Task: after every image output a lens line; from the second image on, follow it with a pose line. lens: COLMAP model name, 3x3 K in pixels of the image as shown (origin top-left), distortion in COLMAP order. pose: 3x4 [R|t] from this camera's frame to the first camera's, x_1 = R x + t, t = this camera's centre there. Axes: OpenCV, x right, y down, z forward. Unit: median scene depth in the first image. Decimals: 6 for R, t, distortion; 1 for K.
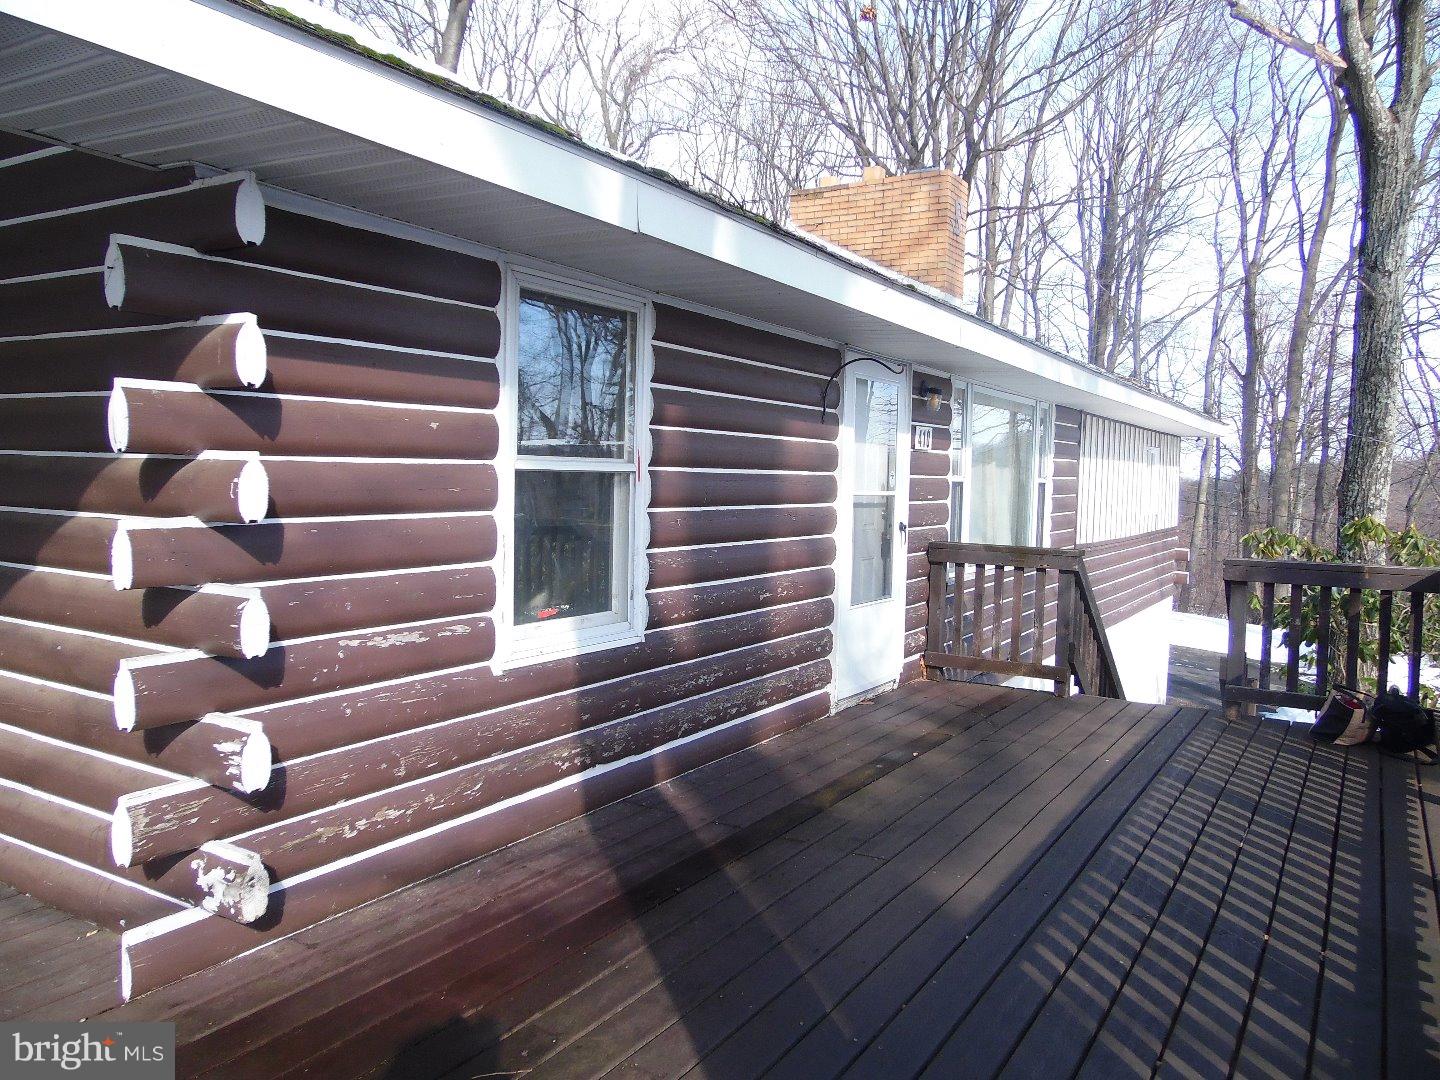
lens RADIAL K [[1092.2, 0, 720.0], [0, 1092.2, 540.0], [0, 0, 1]] dist [-0.011860, 0.055365]
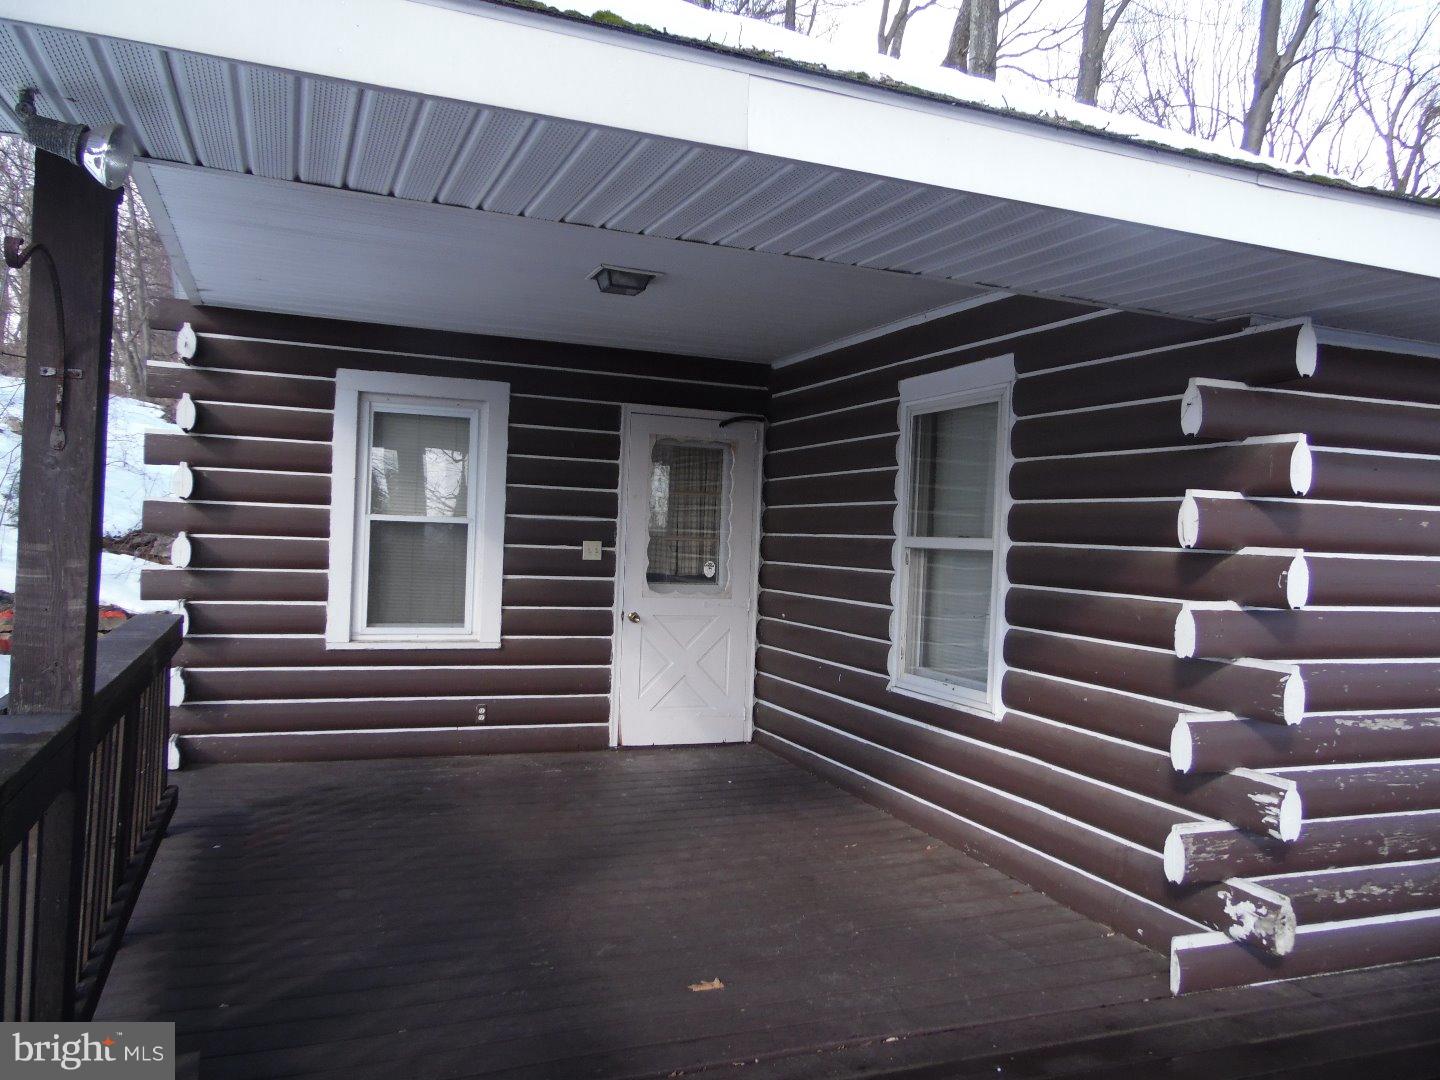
lens RADIAL K [[1092.2, 0, 720.0], [0, 1092.2, 540.0], [0, 0, 1]] dist [-0.011860, 0.055365]
pose [[0.805624, 0.012597, -0.592293, -0.224462], [-0.058519, 0.996577, -0.058401, 0.014688], [0.589530, 0.081710, 0.803603, -0.310765]]
